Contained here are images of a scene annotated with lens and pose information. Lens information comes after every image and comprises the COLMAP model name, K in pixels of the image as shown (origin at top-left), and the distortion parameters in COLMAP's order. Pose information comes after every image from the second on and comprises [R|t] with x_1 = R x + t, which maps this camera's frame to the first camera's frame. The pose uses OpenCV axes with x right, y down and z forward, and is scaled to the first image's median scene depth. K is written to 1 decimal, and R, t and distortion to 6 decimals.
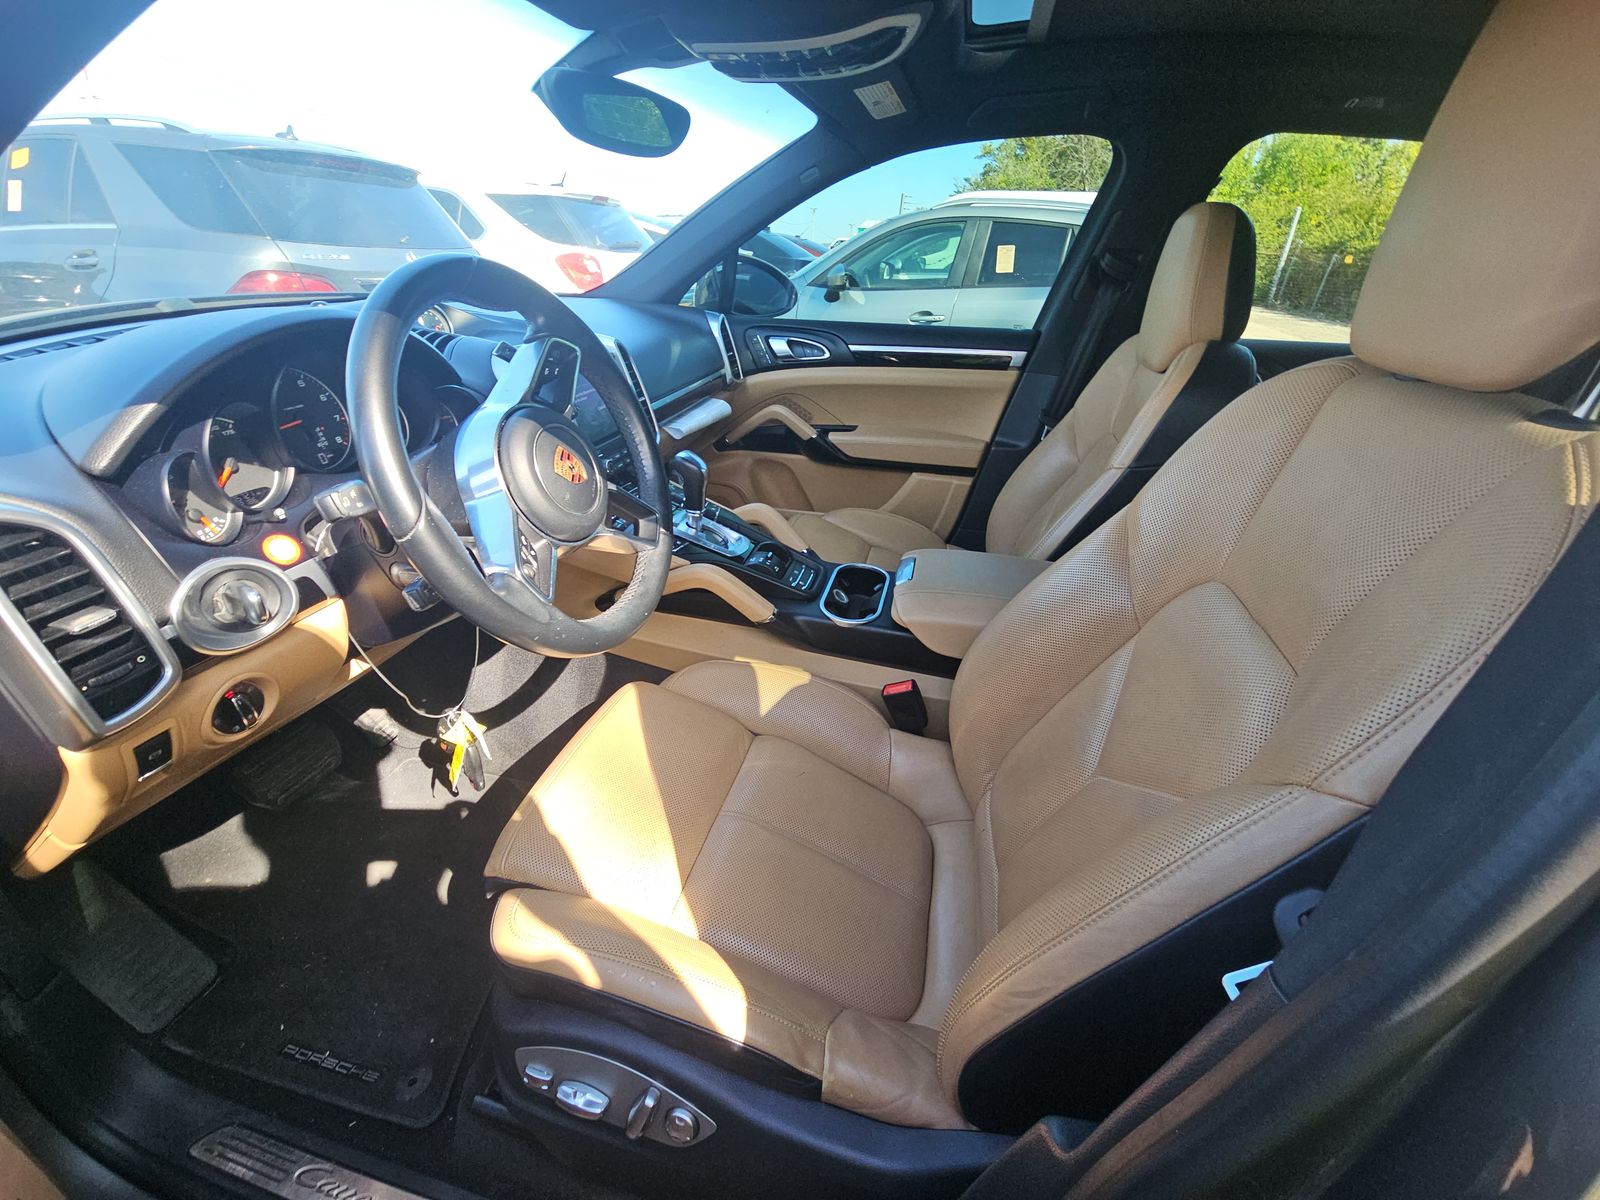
lens RADIAL K [[651.6, 0, 800.0], [0, 651.6, 600.0], [0, 0, 1]] dist [-0.001450, -0.000609]
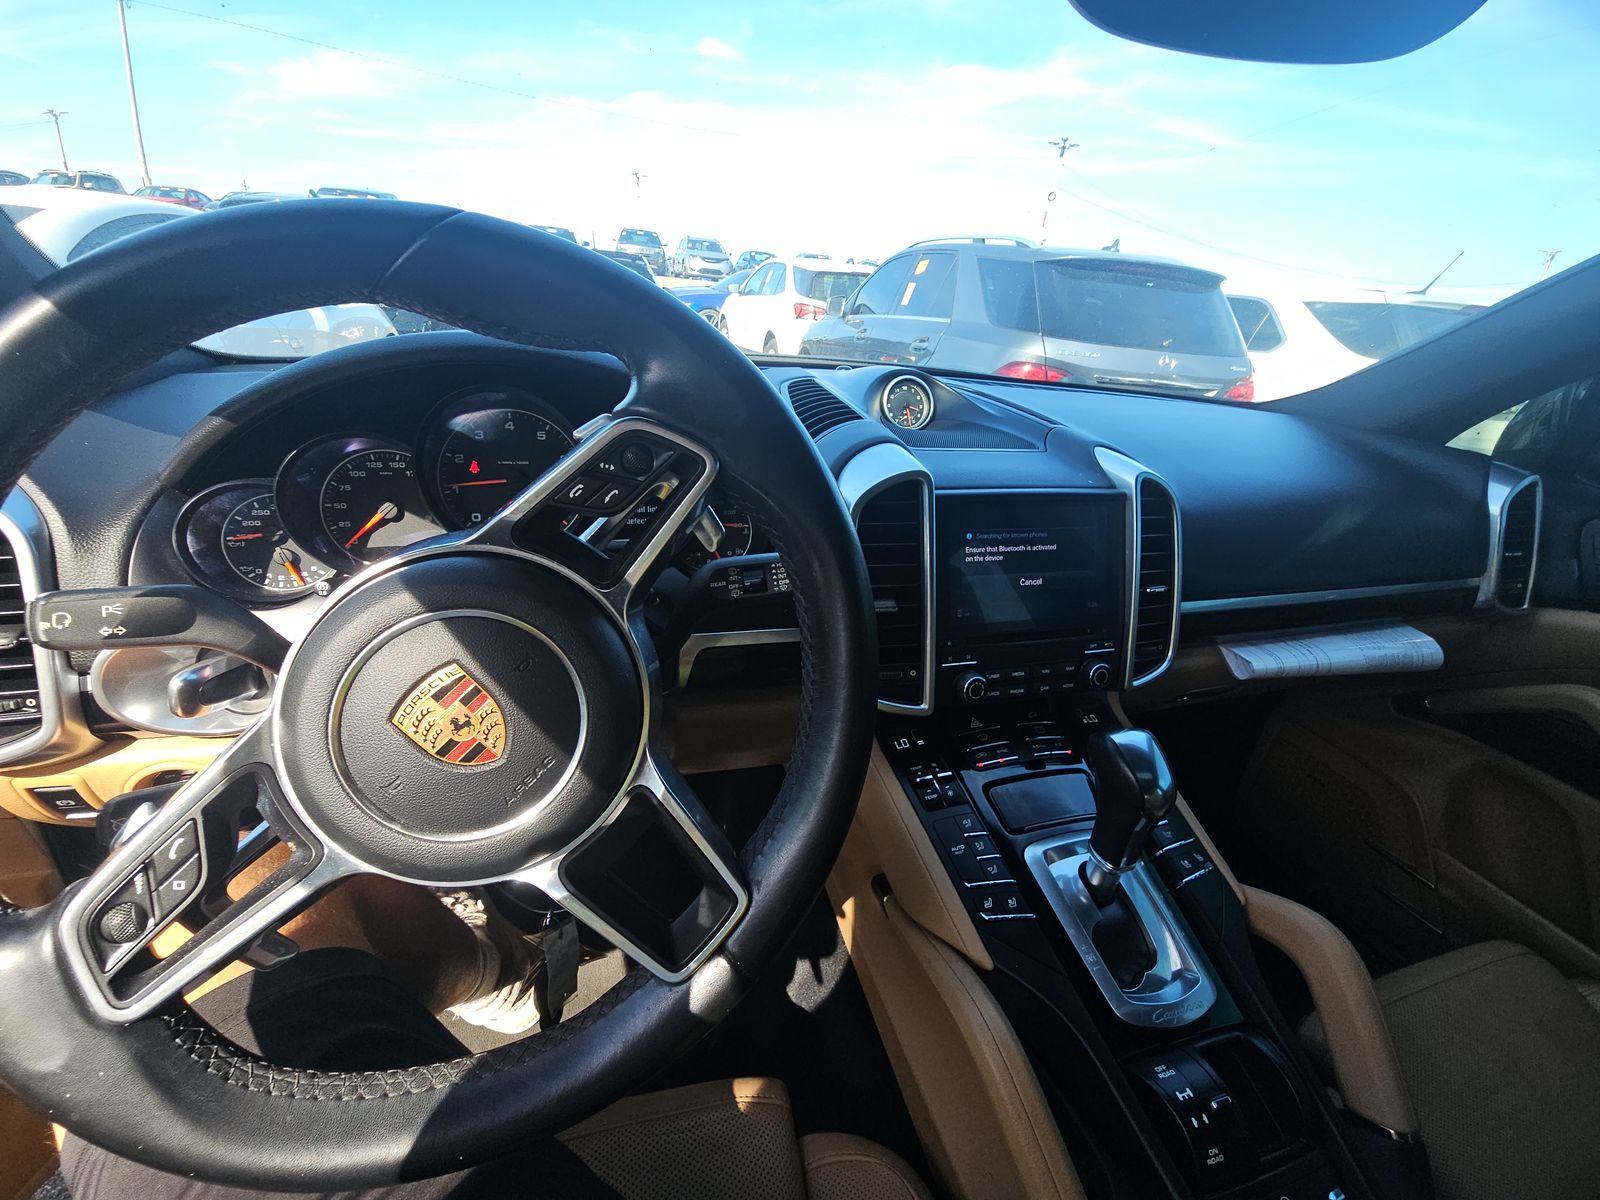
lens RADIAL K [[651.8, 0, 819.4], [0, 651.8, 597.2], [0, 0, 1]] dist [0.000519, -0.000483]
pose [[0.511944, 0.342377, -0.787840, 0.019947], [-0.457012, 0.885128, 0.087686, -0.175298], [0.727361, 0.315162, 0.609606, 0.386350]]
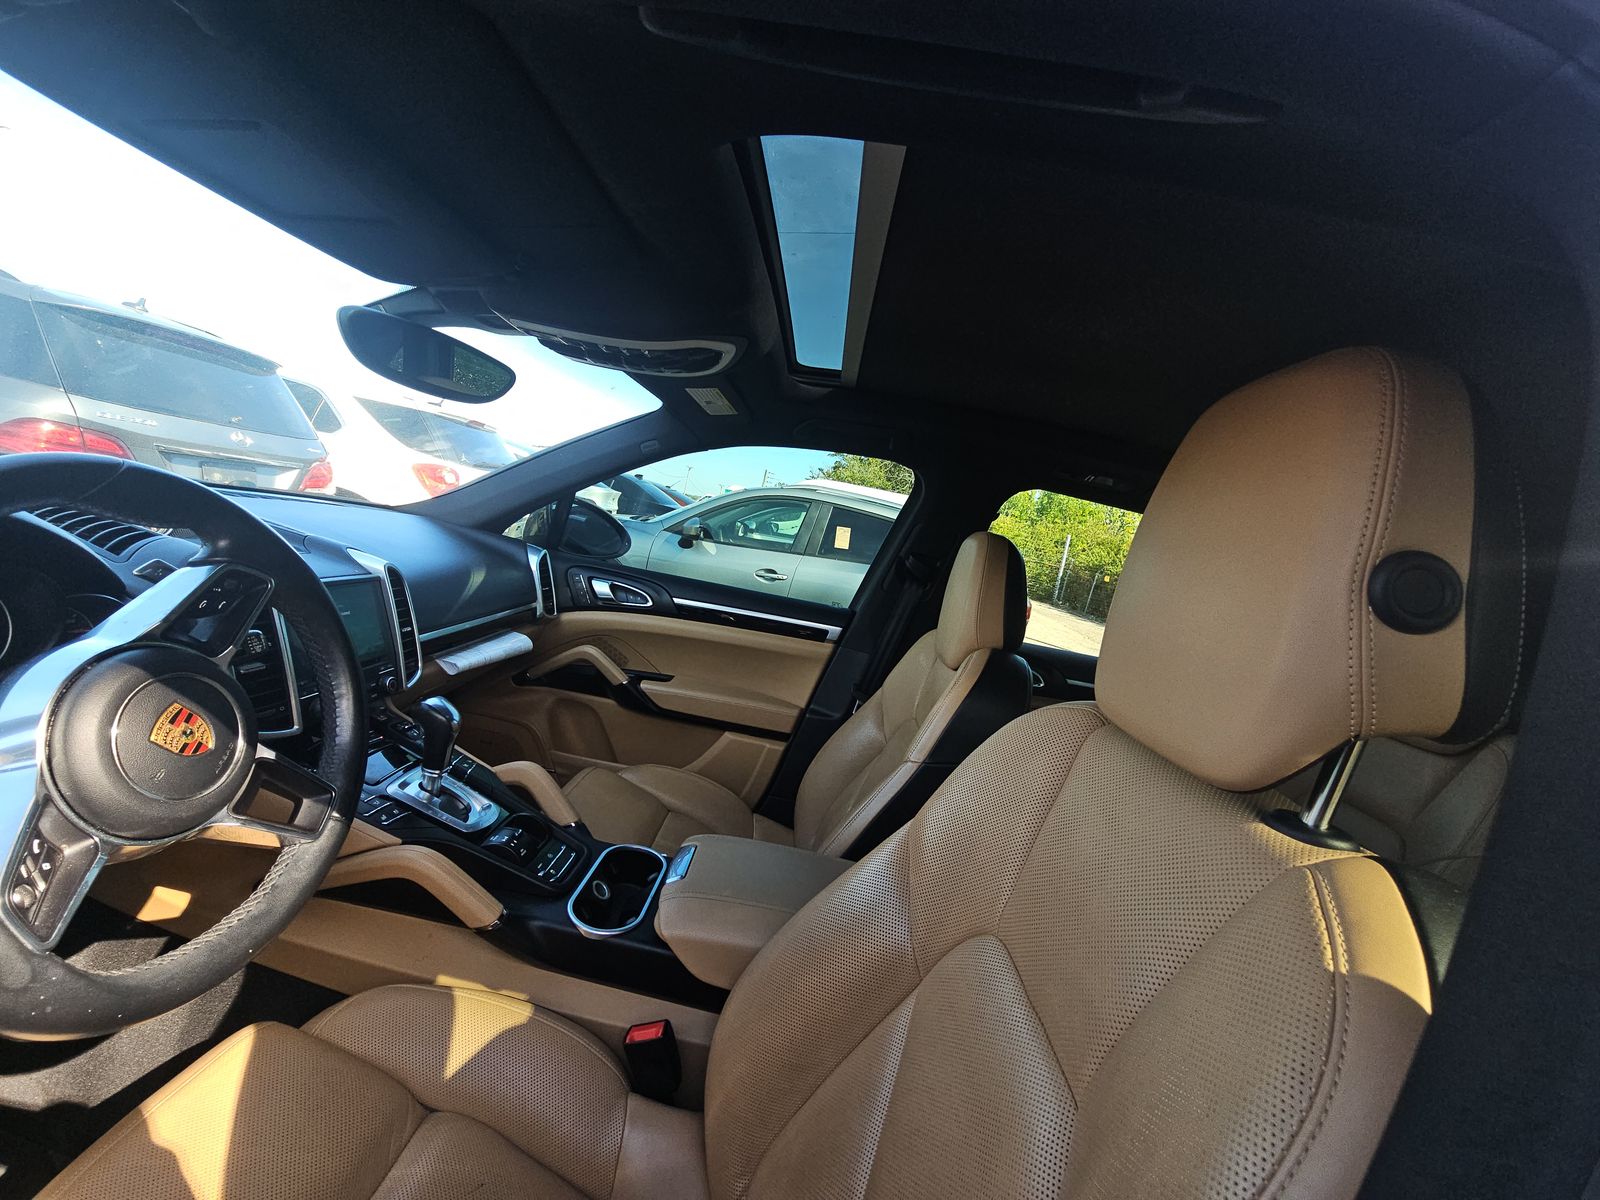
lens RADIAL K [[649.6, 0, 795.9], [0, 649.6, 600.9], [0, 0, 1]] dist [0.002499, -0.004484]
pose [[0.968607, 0.140639, 0.204991, 0.060058], [-0.061700, 0.934792, -0.349796, -0.055649], [-0.240818, 0.326166, 0.914124, 0.052539]]
